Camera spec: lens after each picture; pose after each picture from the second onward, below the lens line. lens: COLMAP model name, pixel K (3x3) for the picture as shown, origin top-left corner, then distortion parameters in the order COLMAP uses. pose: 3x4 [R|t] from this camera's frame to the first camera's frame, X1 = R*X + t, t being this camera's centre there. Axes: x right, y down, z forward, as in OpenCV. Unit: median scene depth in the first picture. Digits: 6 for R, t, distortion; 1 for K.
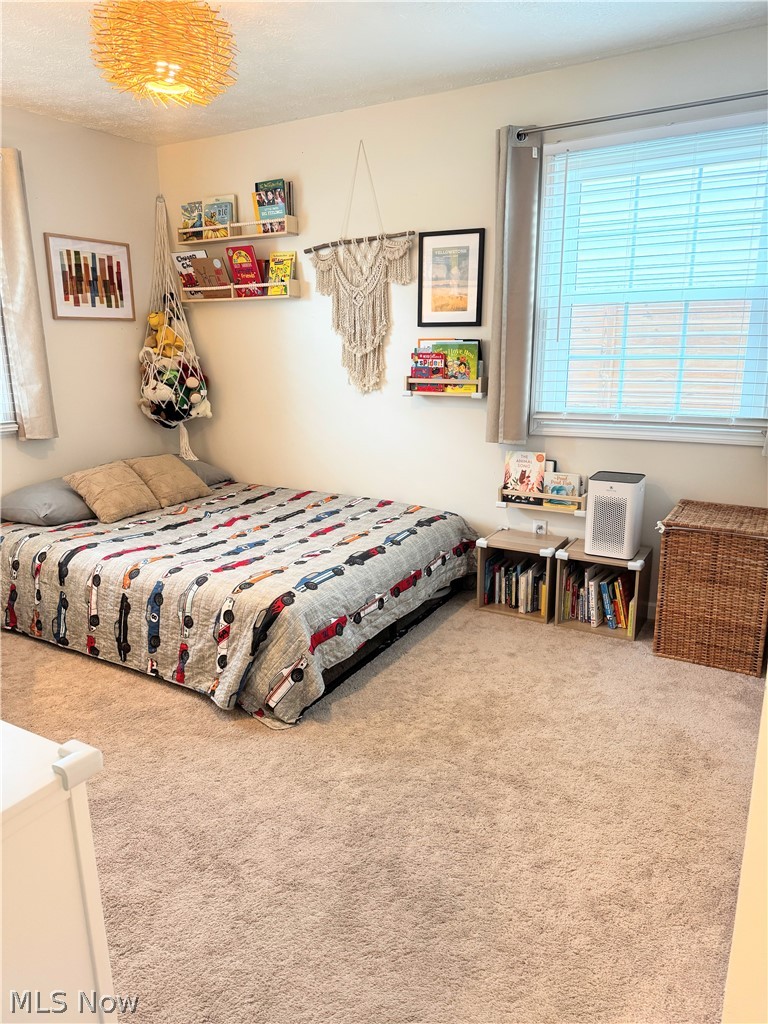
lens RADIAL K [[706.6, 0, 383.5], [0, 706.6, 516.5], [0, 0, 1]] dist [0.154916, -0.313540]
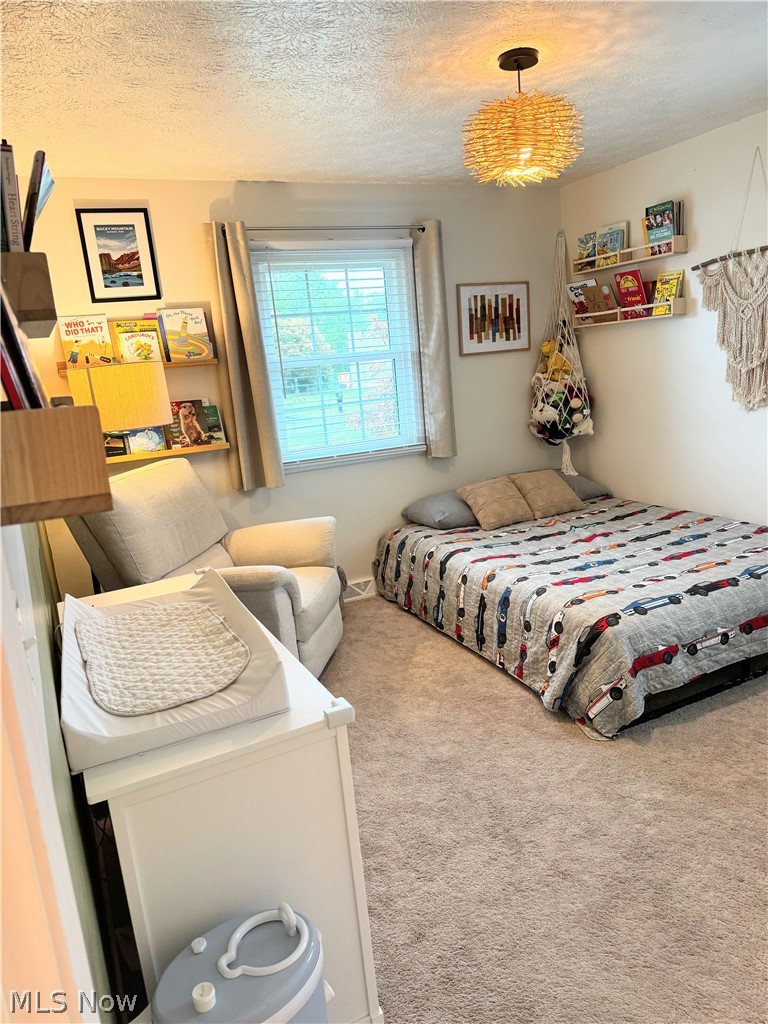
lens RADIAL K [[706.6, 0, 383.5], [0, 706.6, 516.5], [0, 0, 1]] dist [0.154916, -0.313540]
pose [[0.828655, 0.061884, -0.556328, 0.115211], [-0.060439, 0.997951, 0.020984, -0.026944], [0.556487, 0.016236, 0.830698, -0.051377]]
